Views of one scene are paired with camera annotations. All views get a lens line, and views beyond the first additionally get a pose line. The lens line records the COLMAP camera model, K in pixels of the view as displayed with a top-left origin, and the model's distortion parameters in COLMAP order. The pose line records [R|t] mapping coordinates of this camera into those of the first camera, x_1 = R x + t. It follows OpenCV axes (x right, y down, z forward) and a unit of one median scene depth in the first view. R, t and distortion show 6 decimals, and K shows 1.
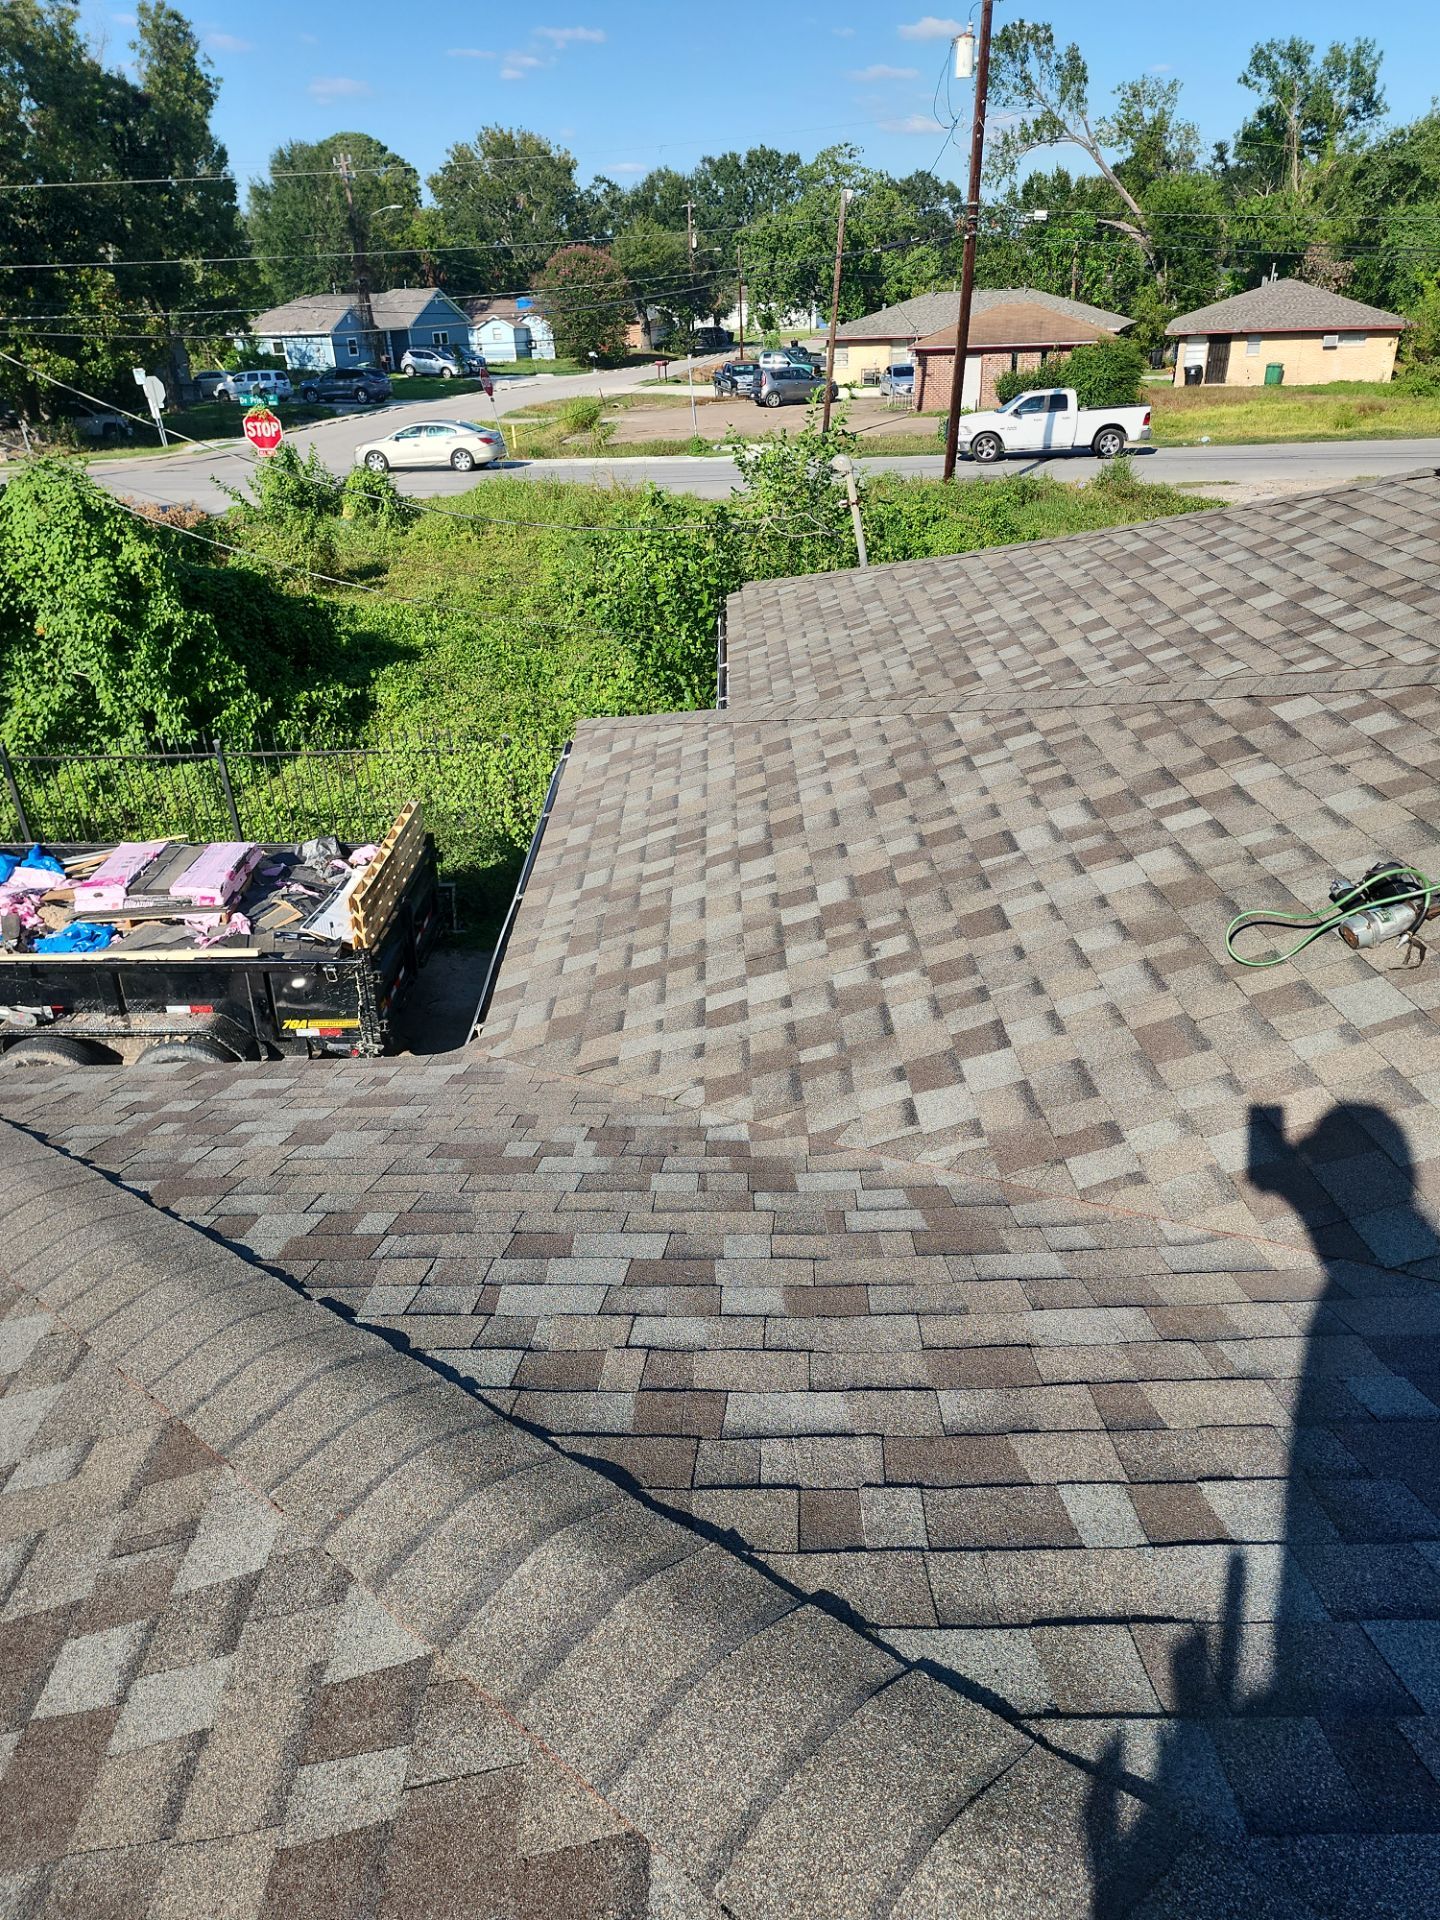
lens RADIAL K [[1314.2, 0, 712.7], [0, 1314.2, 977.5], [0, 0, 1]] dist [0.081395, -0.070176]
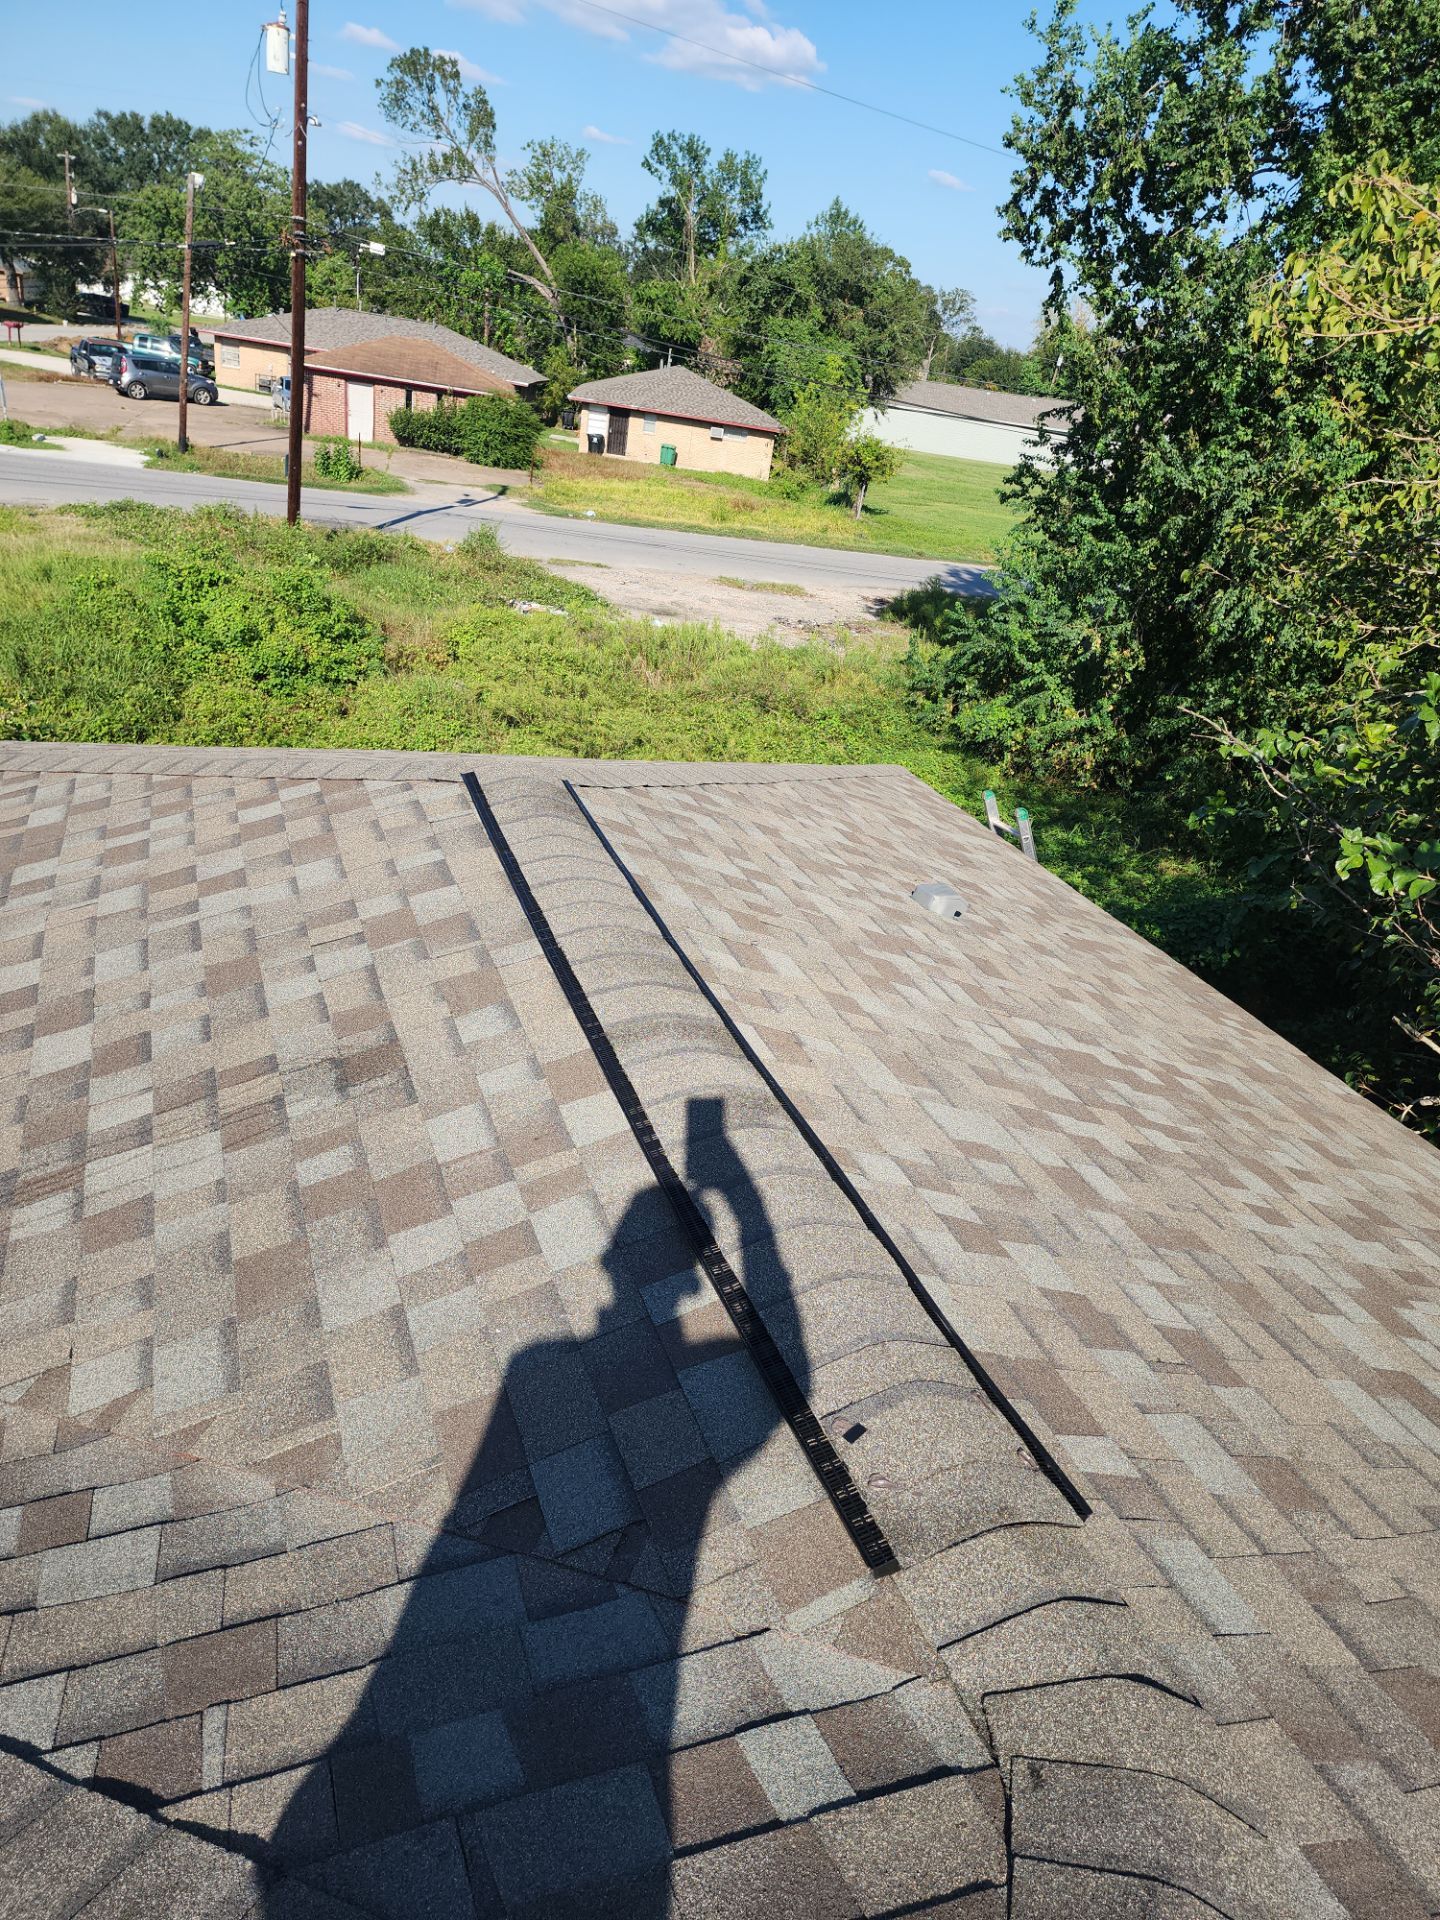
lens RADIAL K [[1314.2, 0, 708.3], [0, 1314.2, 966.3], [0, 0, 1]] dist [0.081395, -0.070176]
pose [[0.922439, 0.000907, 0.386141, 0.109072], [0.007385, 0.999773, -0.019989, -0.073961], [-0.386071, 0.021290, 0.922223, 0.105456]]
